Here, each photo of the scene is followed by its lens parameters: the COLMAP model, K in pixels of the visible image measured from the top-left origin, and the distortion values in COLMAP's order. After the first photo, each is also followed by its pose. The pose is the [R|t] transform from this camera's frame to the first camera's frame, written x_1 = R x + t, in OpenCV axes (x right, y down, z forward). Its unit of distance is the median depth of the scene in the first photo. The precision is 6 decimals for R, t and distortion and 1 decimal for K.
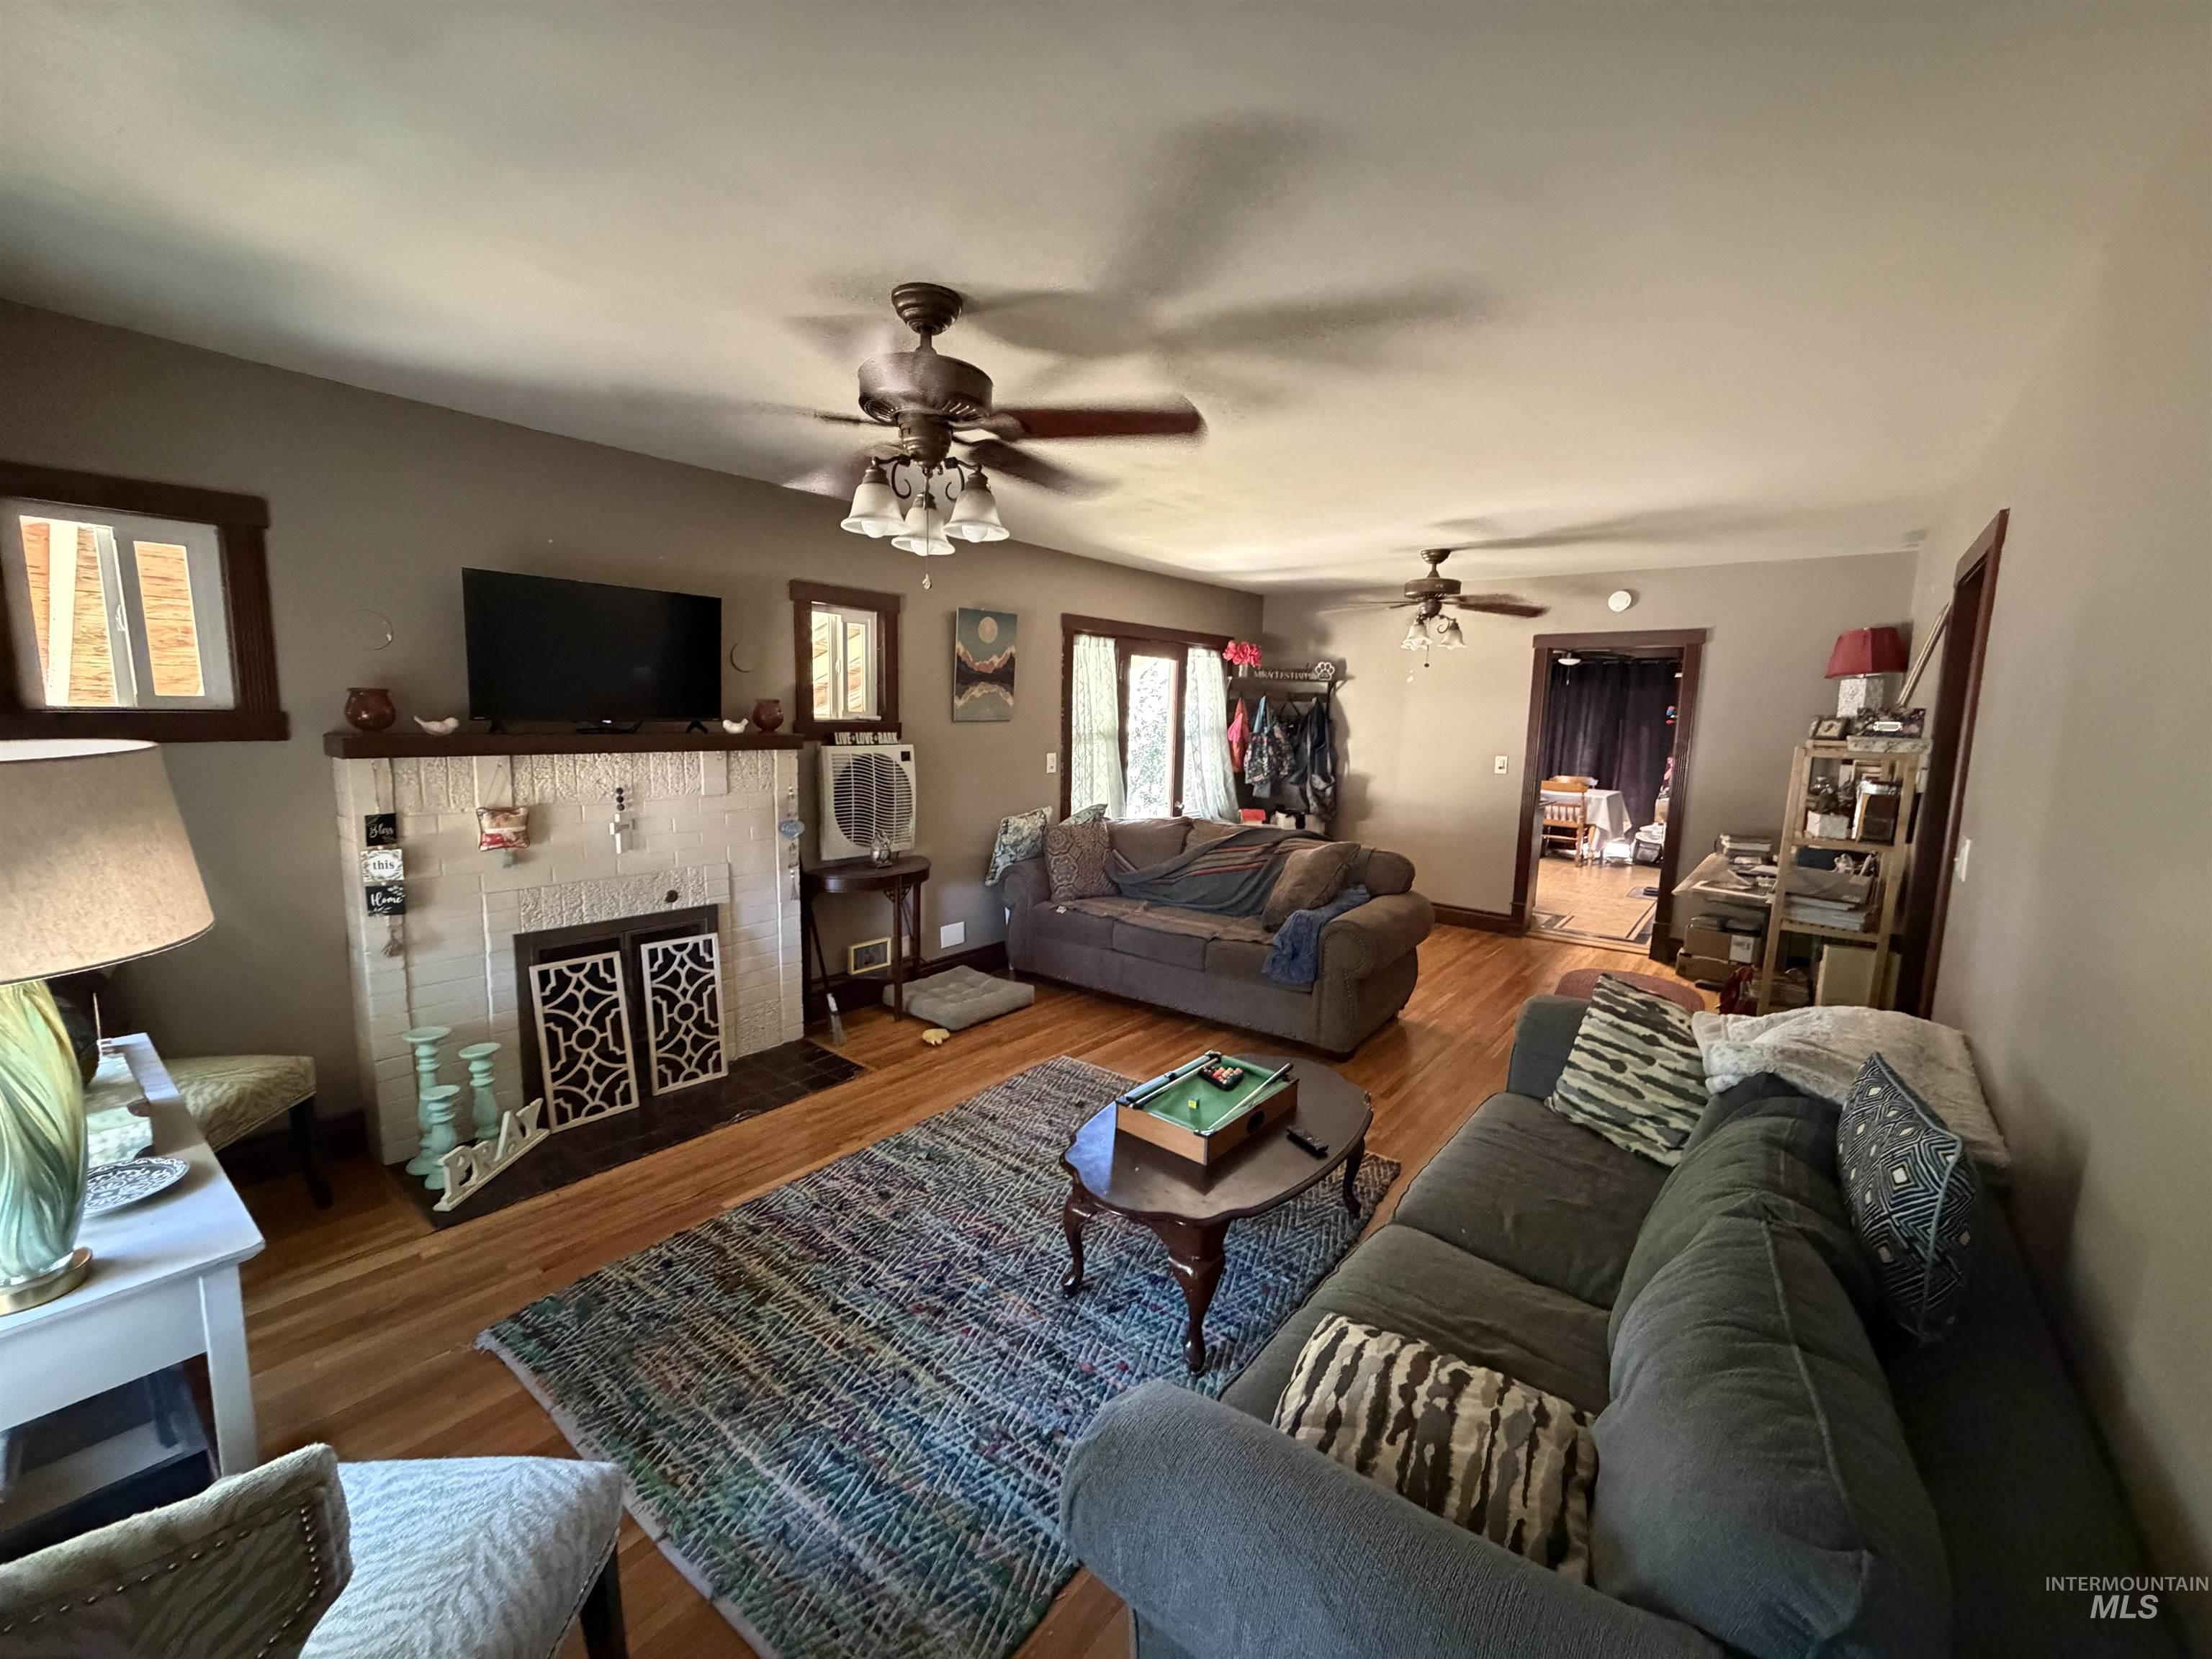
lens RADIAL K [[881.4, 0, 1100.4], [0, 881.4, 829.3], [0, 0, 1]] dist [0.000975, 0.000439]
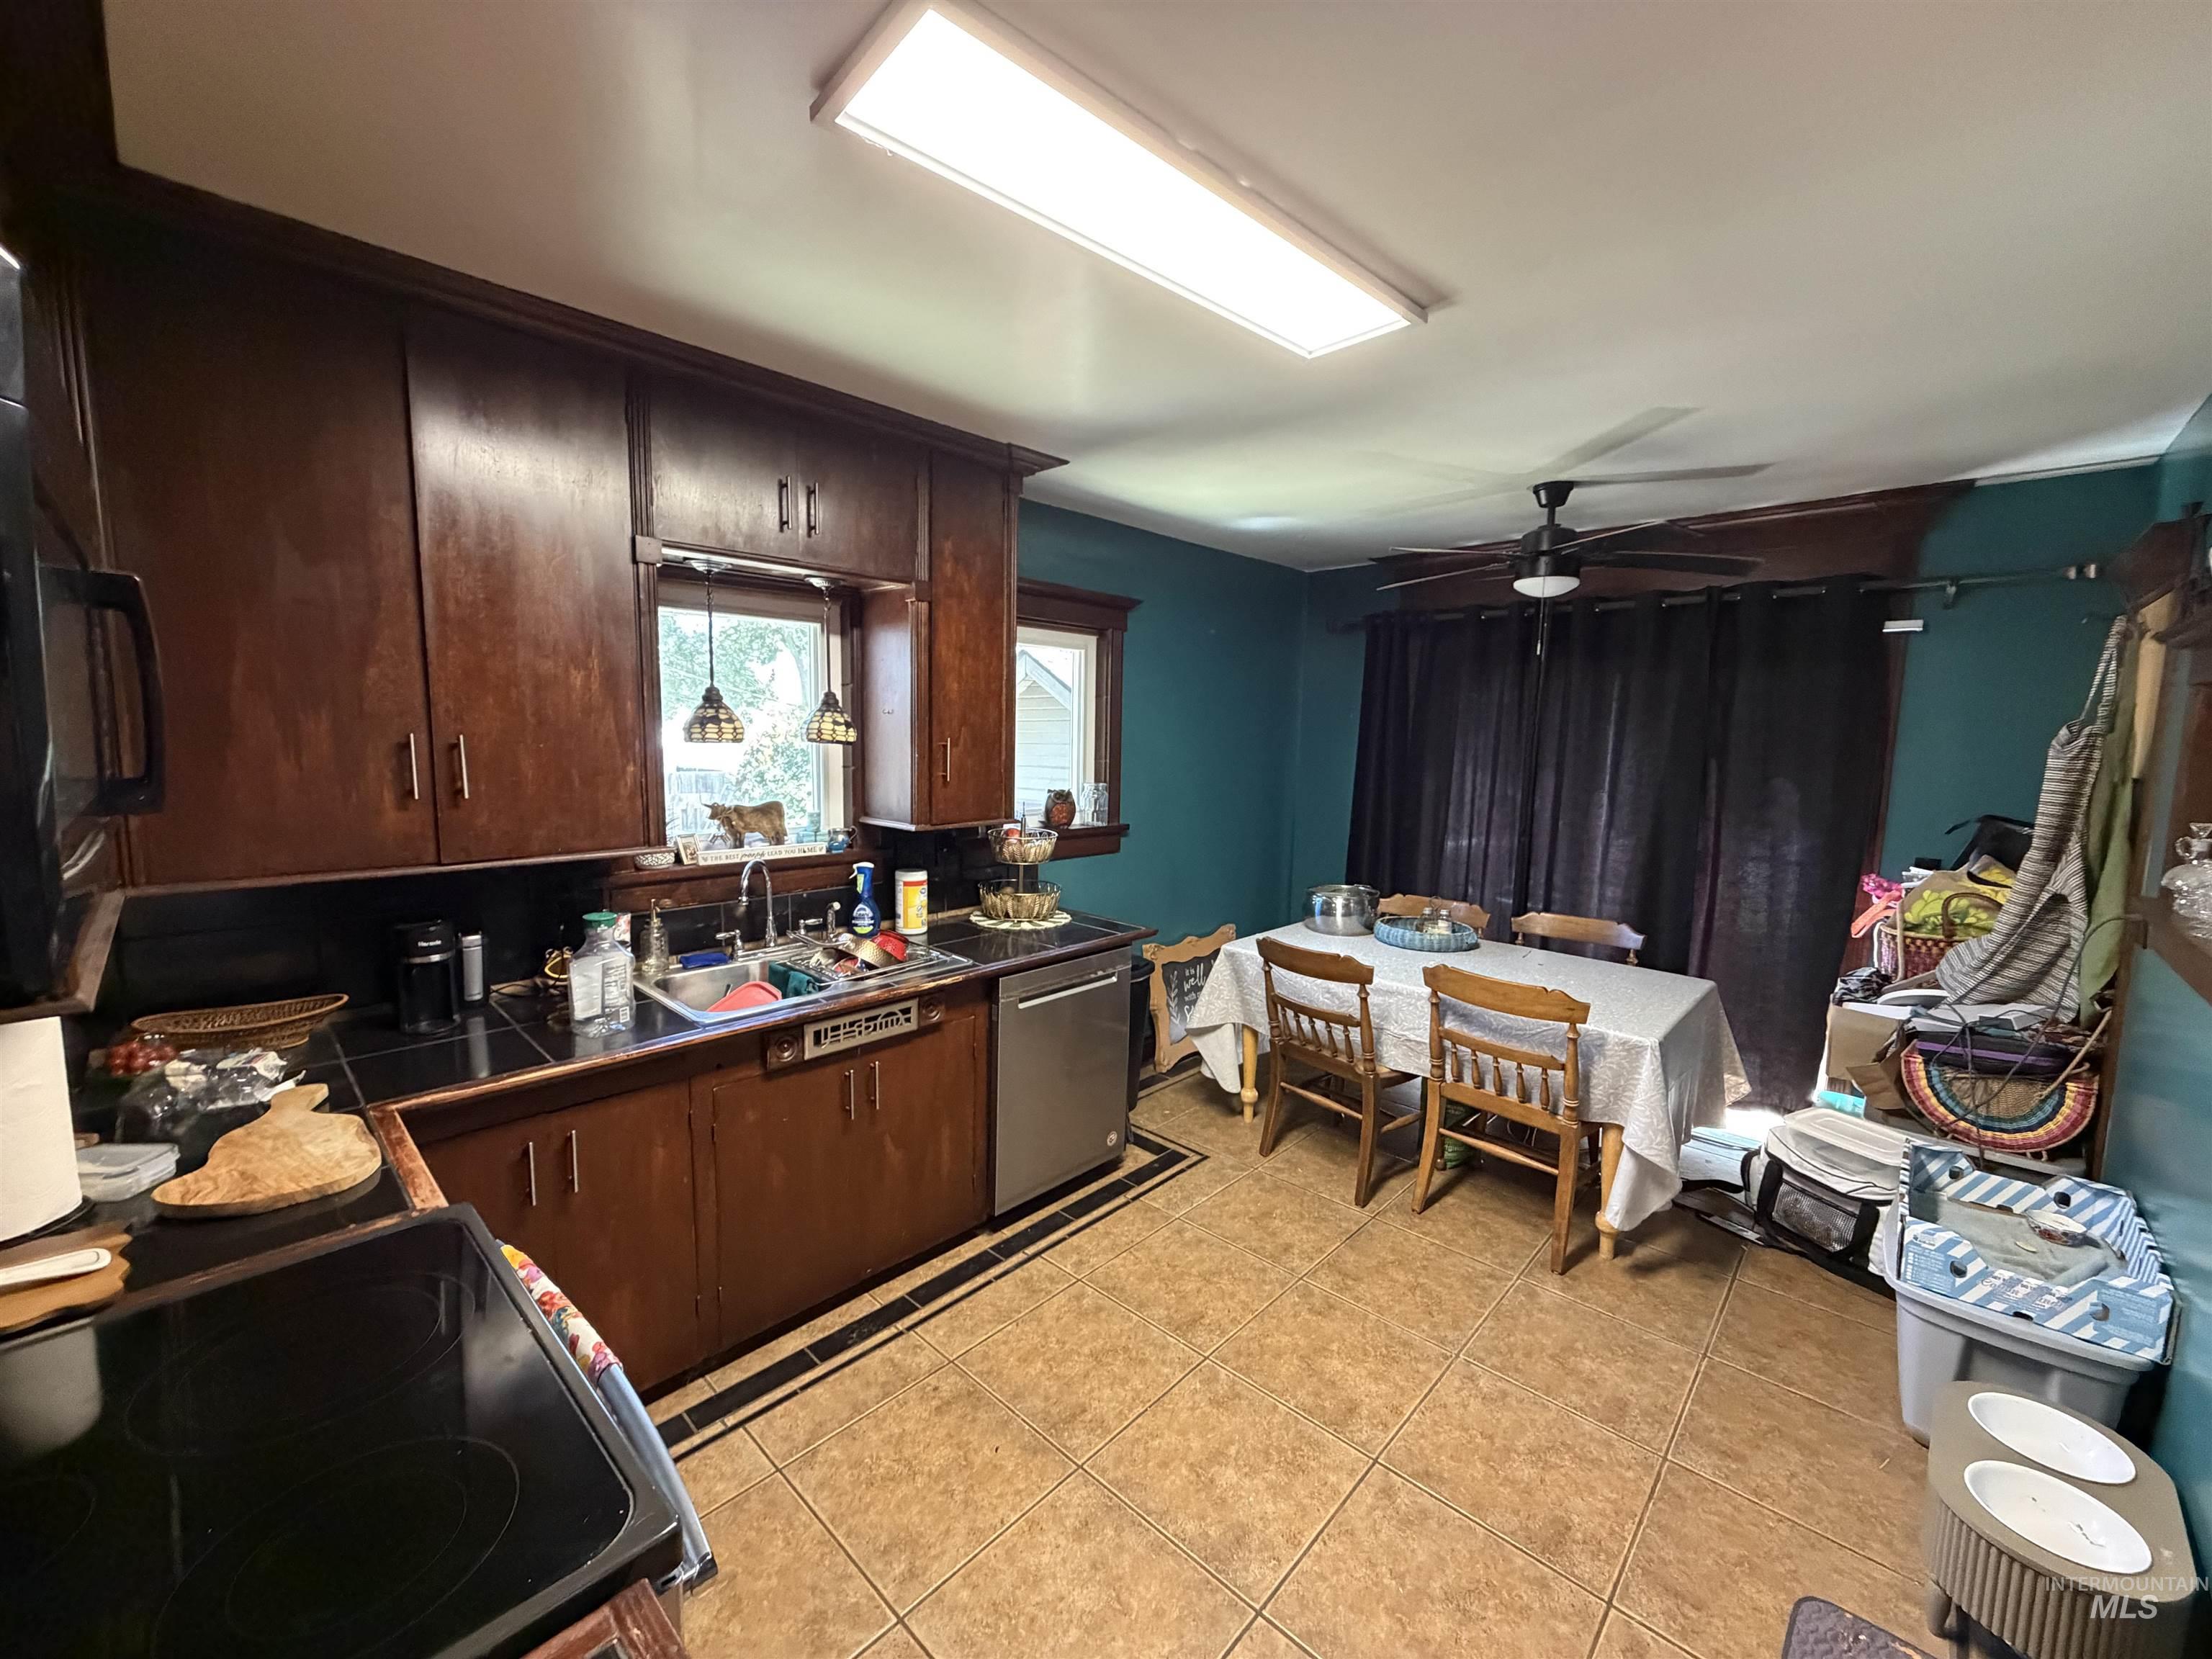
lens RADIAL K [[881.4, 0, 1100.4], [0, 881.4, 829.3], [0, 0, 1]] dist [0.000975, 0.000439]
pose [[0.996684, 0.004412, -0.081246, 0.392832], [-0.006448, 0.999671, -0.024819, -0.090443], [0.081110, 0.025261, 0.996385, 0.659984]]
